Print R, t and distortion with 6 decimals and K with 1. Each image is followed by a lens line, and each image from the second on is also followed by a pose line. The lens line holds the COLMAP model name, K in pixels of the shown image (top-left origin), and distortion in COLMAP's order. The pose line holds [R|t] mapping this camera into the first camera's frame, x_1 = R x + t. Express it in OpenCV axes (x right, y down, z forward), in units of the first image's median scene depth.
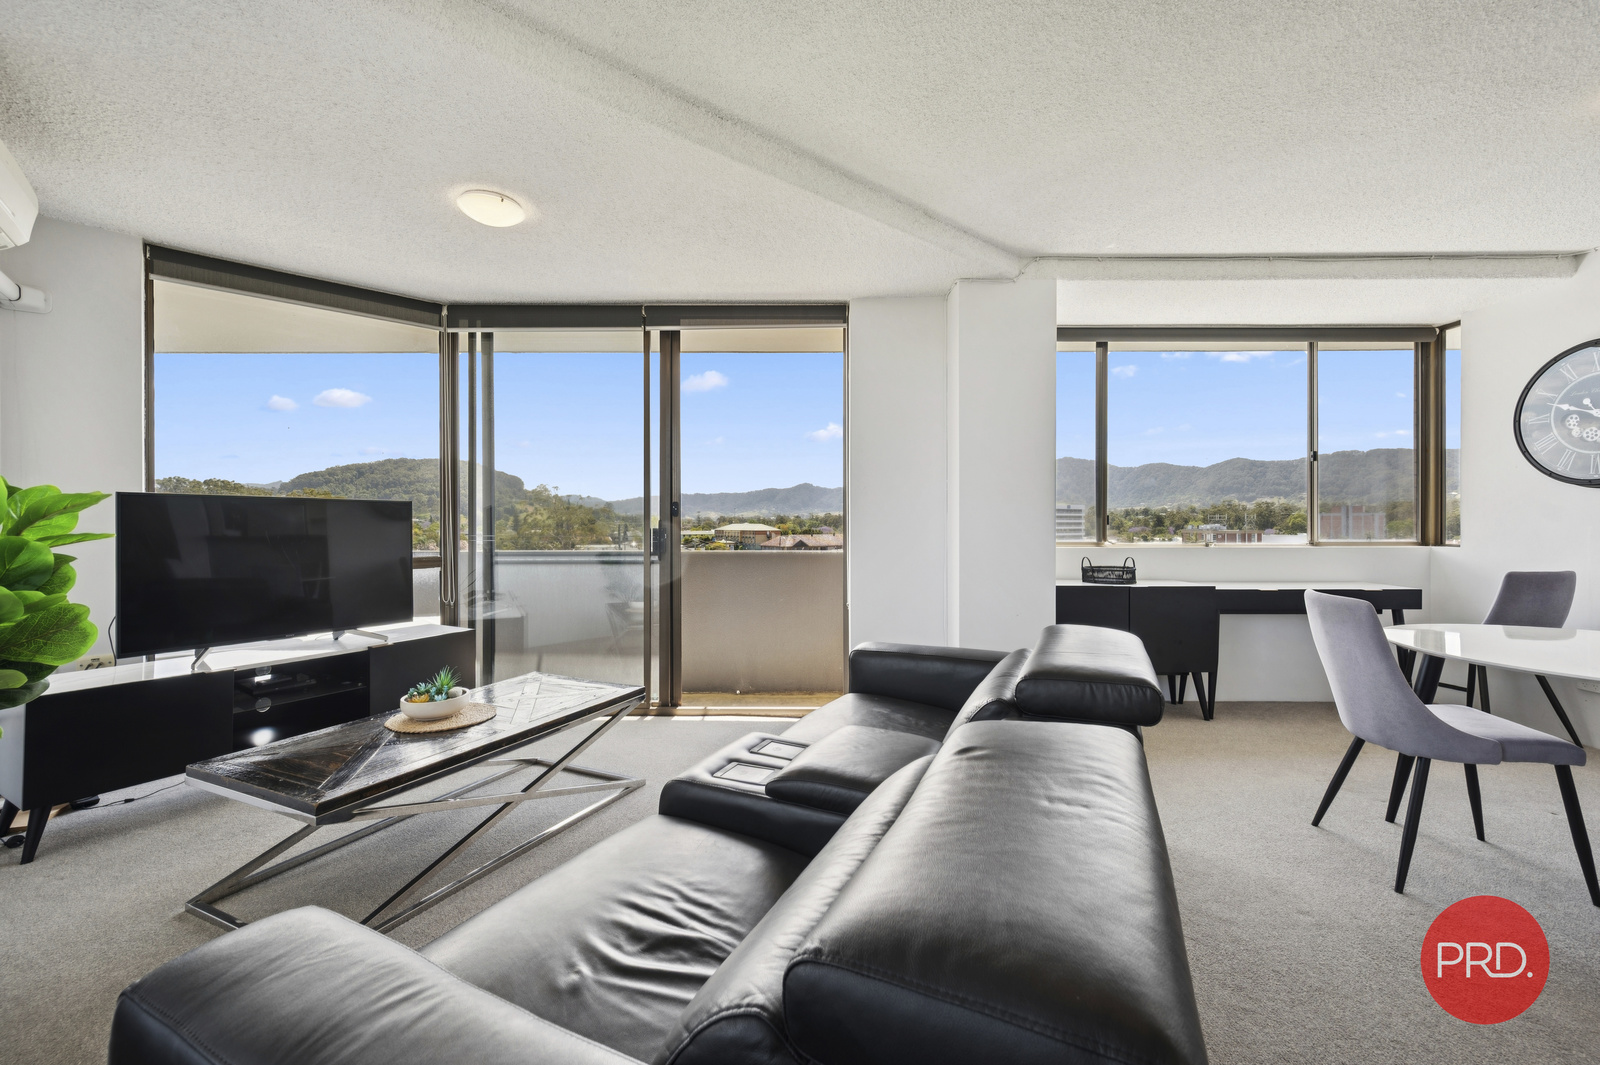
lens RADIAL K [[647.7, 0, 801.3], [0, 647.7, 522.8], [0, 0, 1]] dist [0.002679, -0.000882]
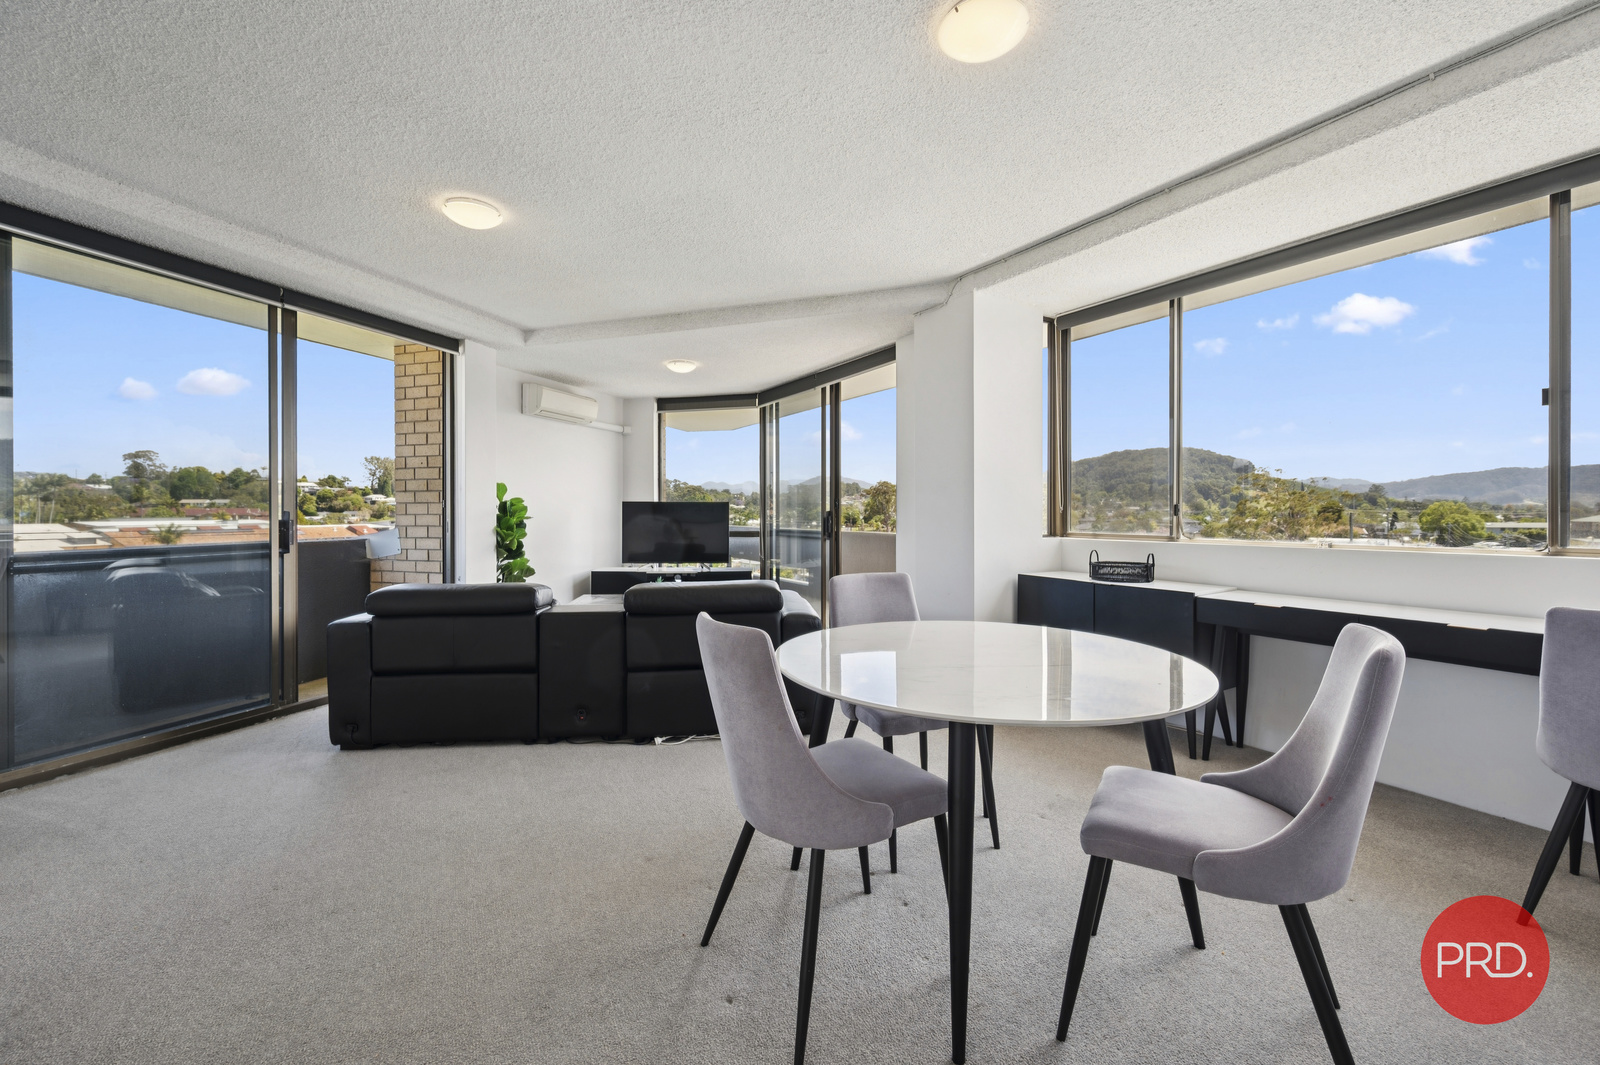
lens RADIAL K [[647.7, 0, 805.9], [0, 647.7, 505.7], [0, 0, 1]] dist [0.002679, -0.000882]
pose [[0.524372, -0.009535, -0.851436, 1.035663], [0.002415, 0.999950, -0.009711, -0.002863], [0.851486, 0.003036, 0.524368, 0.162207]]
